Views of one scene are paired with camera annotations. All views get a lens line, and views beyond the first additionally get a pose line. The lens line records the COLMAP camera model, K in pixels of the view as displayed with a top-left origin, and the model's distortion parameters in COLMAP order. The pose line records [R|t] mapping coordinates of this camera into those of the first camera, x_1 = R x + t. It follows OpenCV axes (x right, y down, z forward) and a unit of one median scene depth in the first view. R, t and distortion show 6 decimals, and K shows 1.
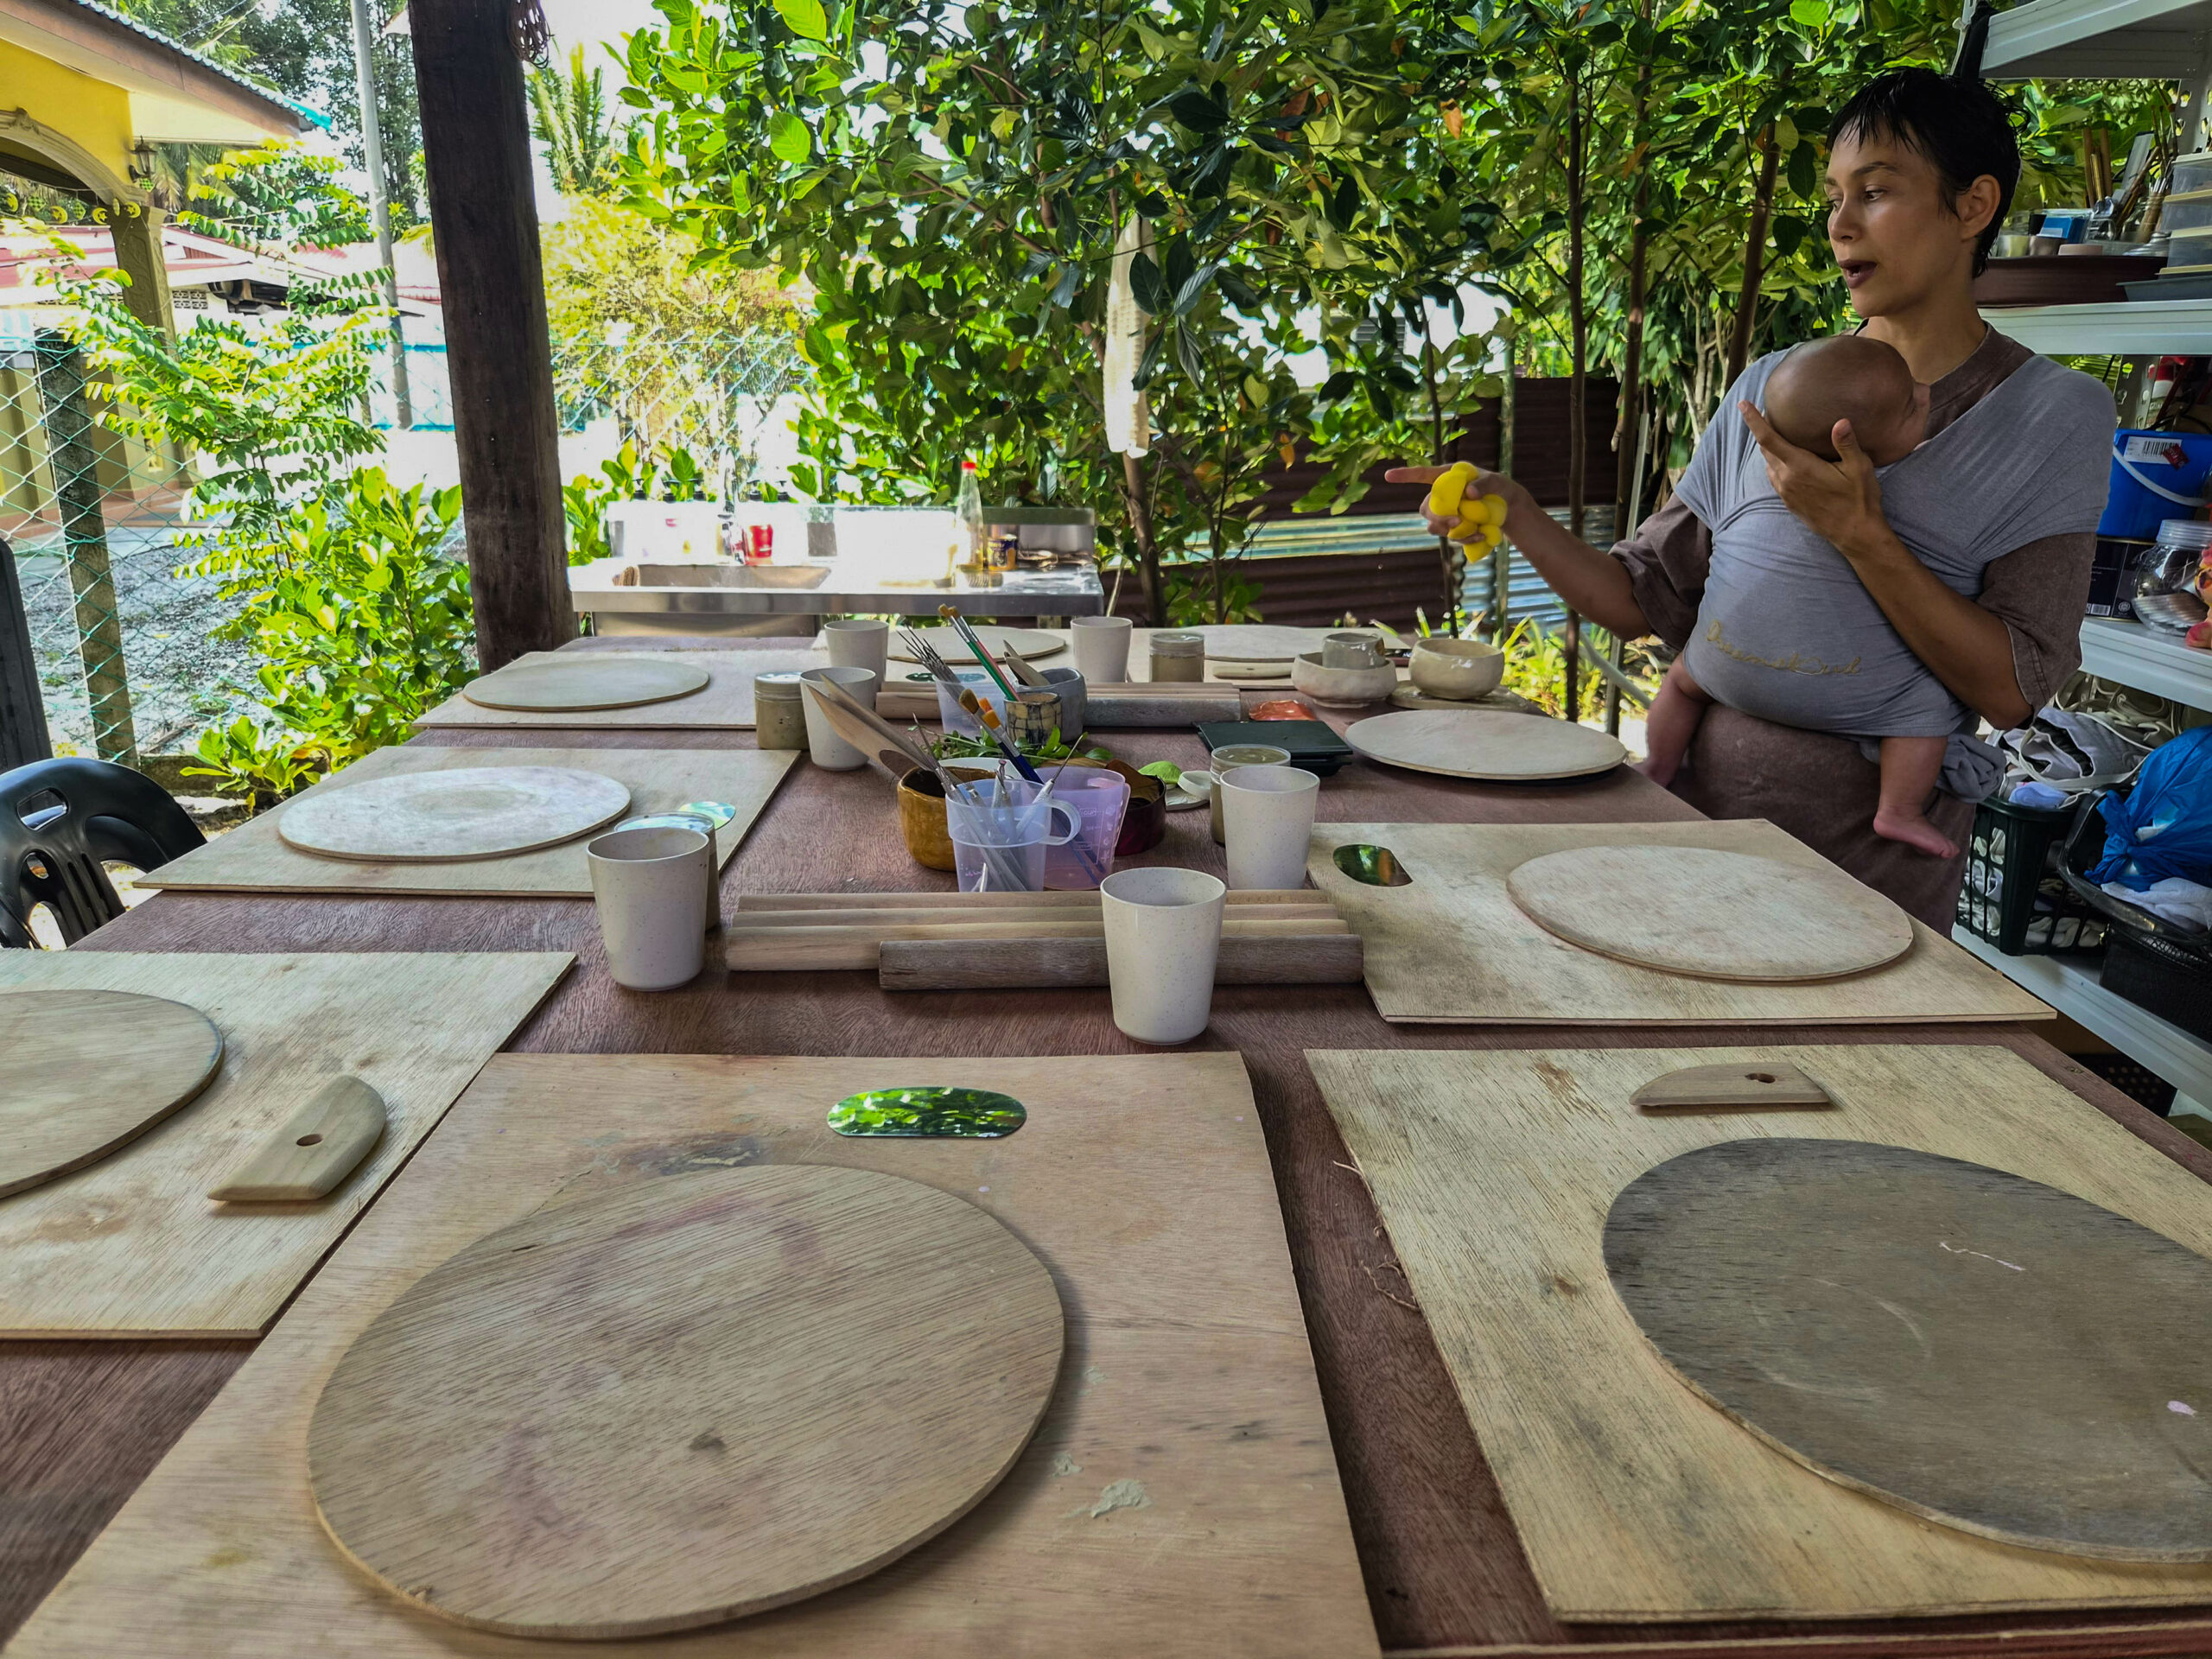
lens RADIAL K [[1589.6, 0, 1106.0], [0, 1589.6, 829.5], [0, 0, 1]] dist [-0.076289, -0.006801]
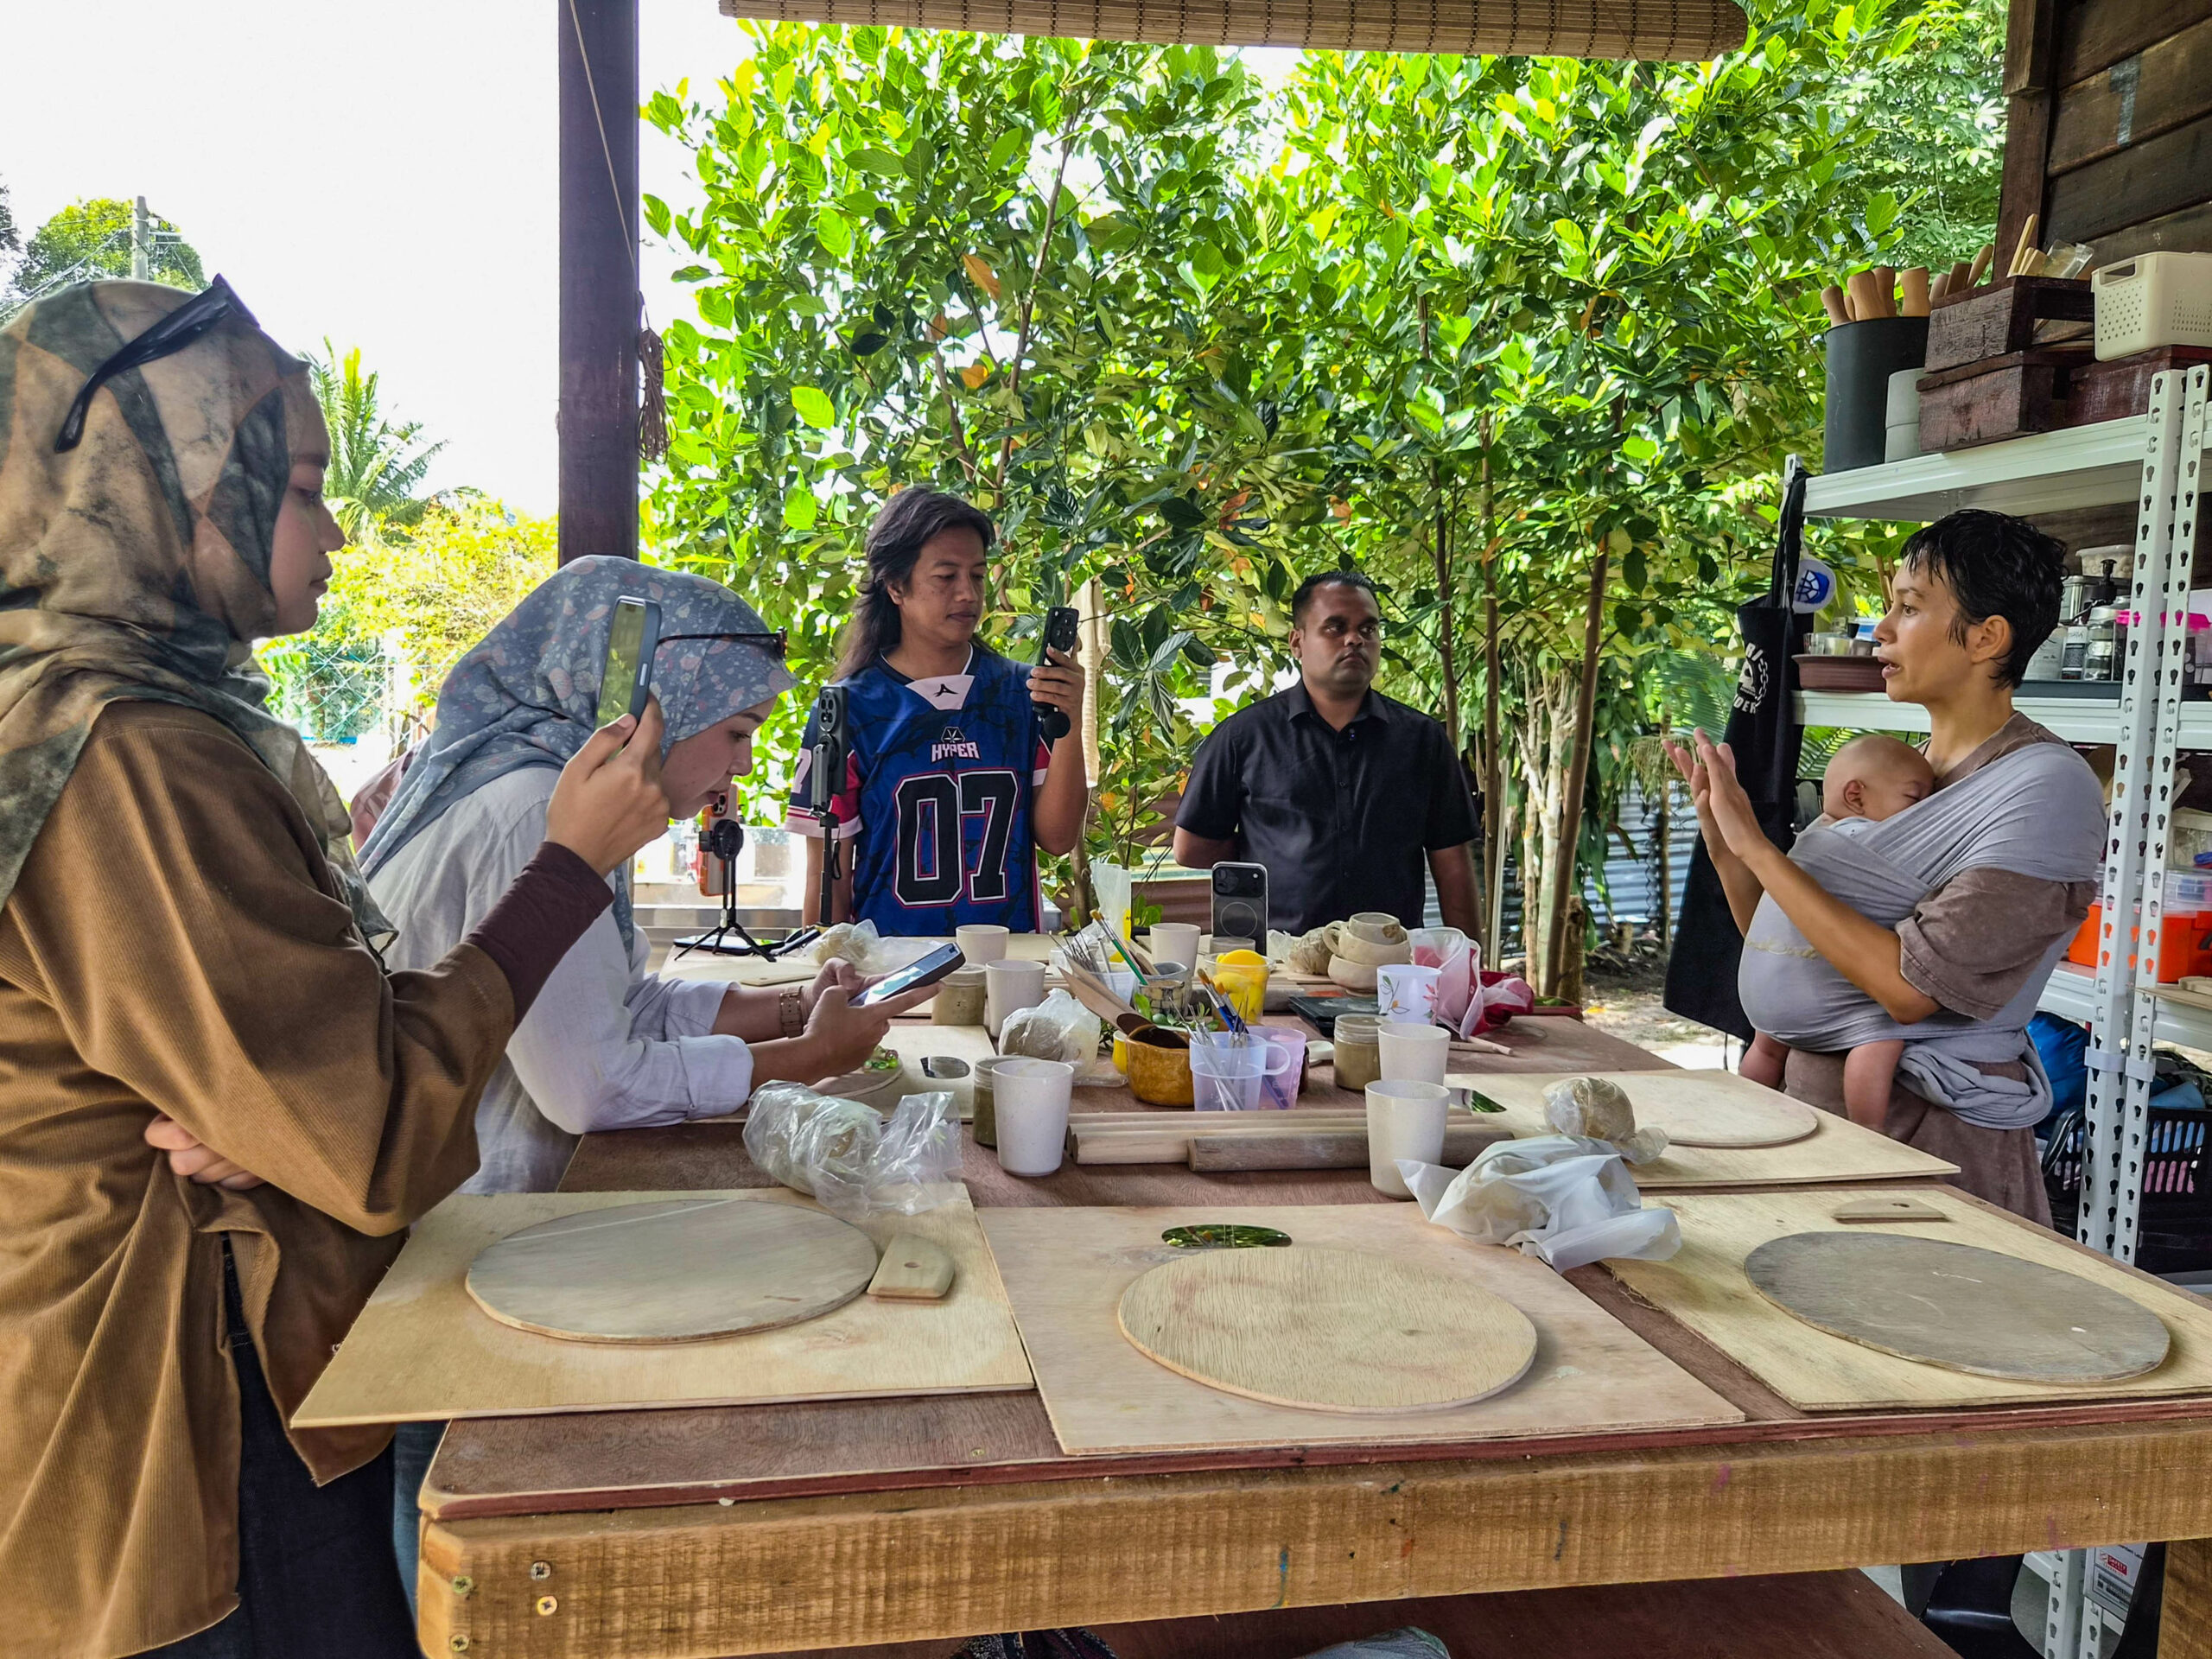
lens RADIAL K [[1589.6, 0, 1106.0], [0, 1589.6, 829.5], [0, 0, 1]] dist [-0.076289, -0.006801]
pose [[0.994196, 0.024133, 0.104843, -0.146495], [-0.002485, 0.979408, -0.201876, 0.032869], [-0.107556, 0.200444, 0.973783, -0.175915]]
